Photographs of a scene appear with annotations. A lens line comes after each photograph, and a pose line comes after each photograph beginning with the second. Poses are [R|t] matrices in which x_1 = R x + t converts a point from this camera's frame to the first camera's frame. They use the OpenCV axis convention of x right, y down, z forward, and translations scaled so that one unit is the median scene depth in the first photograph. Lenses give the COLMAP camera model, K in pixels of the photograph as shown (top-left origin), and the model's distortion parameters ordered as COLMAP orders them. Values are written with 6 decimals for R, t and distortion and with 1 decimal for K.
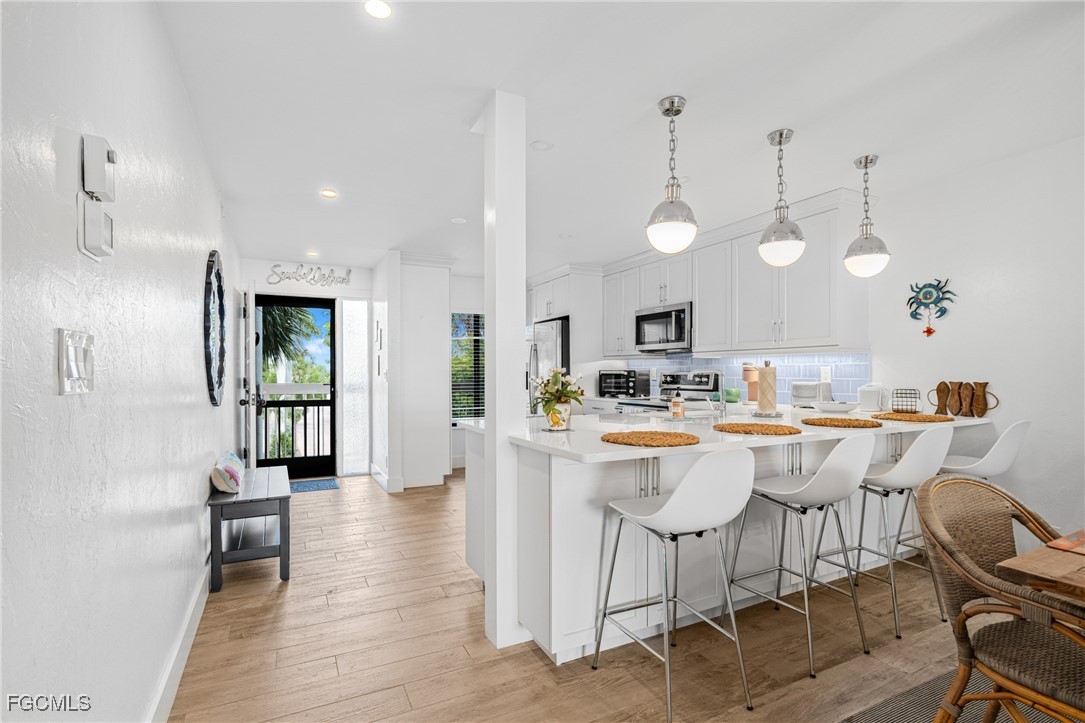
lens RADIAL K [[518.2, 0, 542.8], [0, 518.2, 374.8], [0, 0, 1]] dist [-0.004104, -0.000471]
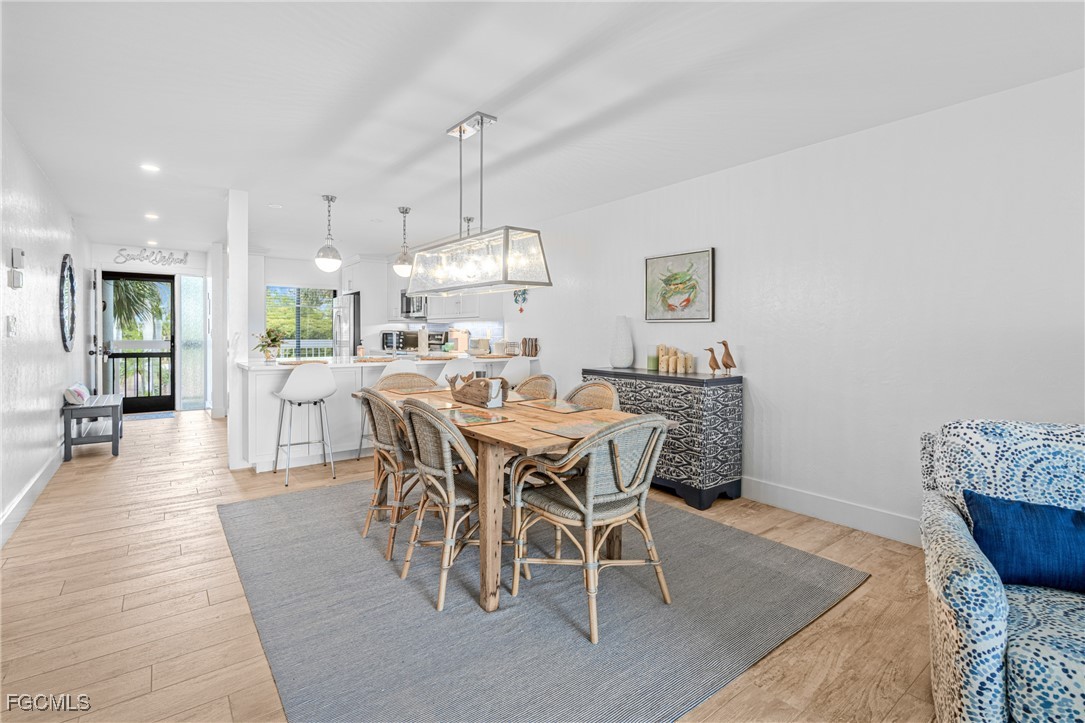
lens RADIAL K [[503.2, 0, 538.0], [0, 503.2, 337.2], [0, 0, 1]] dist [-0.004629, -0.000221]
pose [[0.982903, 0.003080, 0.184098, 0.467808], [-0.003675, 0.999989, 0.002891, 0.005704], [-0.184087, -0.003518, 0.982904, -0.722712]]
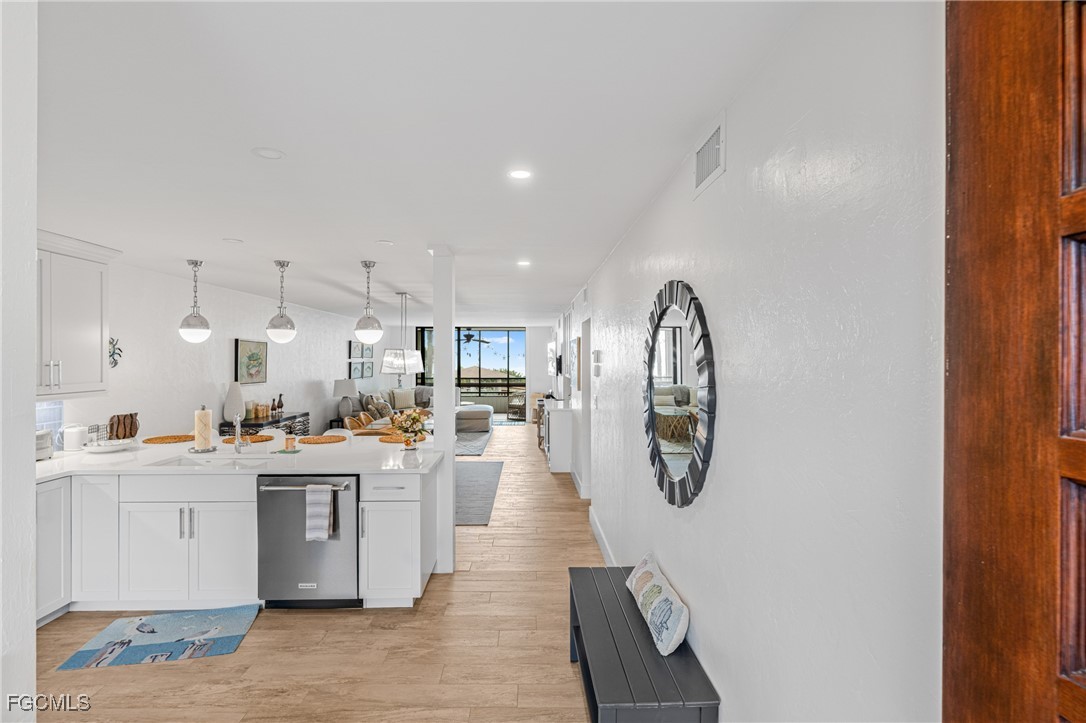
lens RADIAL K [[496.7, 0, 536.2], [0, 496.7, 354.5], [0, 0, 1]] dist [-0.001829, -0.000023]
pose [[-0.899832, 0.005425, 0.436203, -0.718816], [0.003306, 0.999979, -0.005618, -0.126512], [-0.436225, -0.003614, -0.899831, 1.590127]]
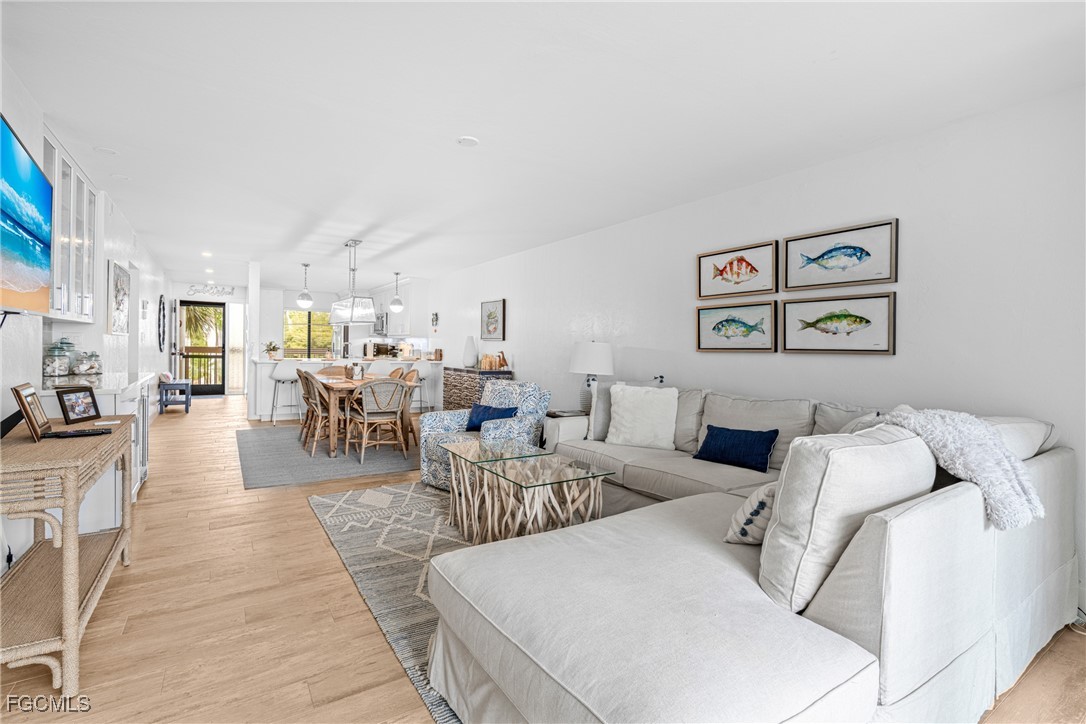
lens RADIAL K [[496.7, 0, 536.2], [0, 496.7, 355.0], [0, 0, 1]] dist [-0.001829, -0.000023]
pose [[0.994707, 0.020293, 0.100732, 0.993933], [-0.021437, 0.999717, 0.010283, 0.006955], [-0.100495, -0.012388, 0.994860, -1.674177]]
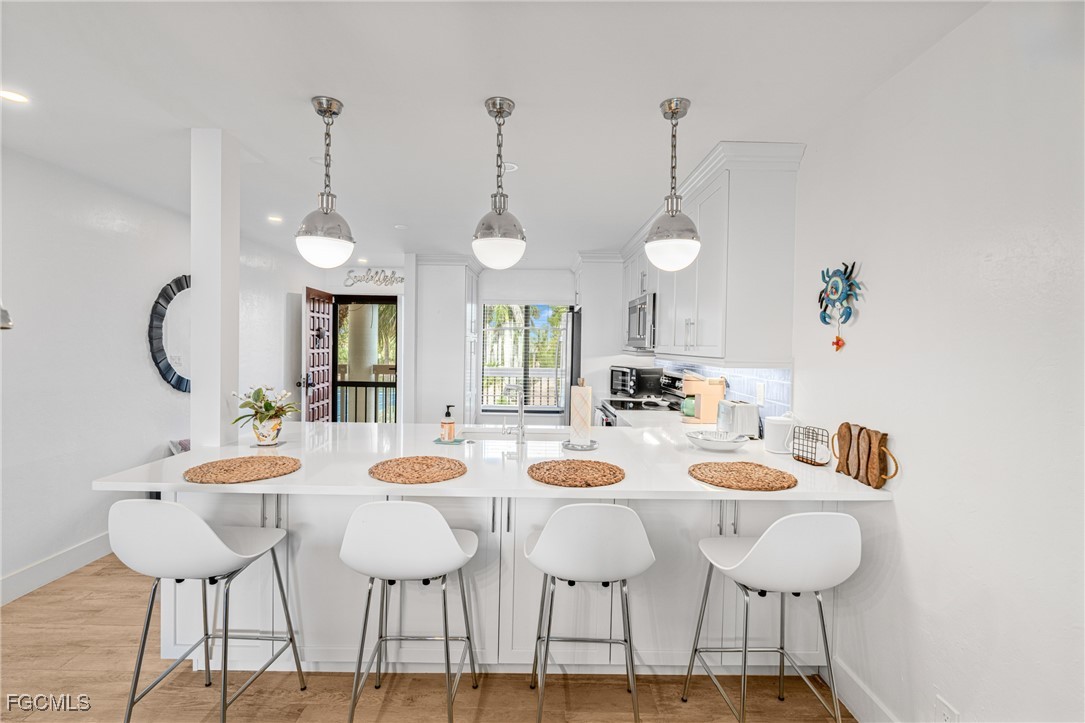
lens RADIAL K [[496.2, 0, 535.7], [0, 496.2, 354.5], [0, 0, 1]] dist [-0.001829, -0.000023]
pose [[0.888217, 0.025266, -0.458728, 0.676539], [-0.019835, 0.999665, 0.016655, -0.070606], [0.458995, -0.005694, 0.888421, 0.264236]]
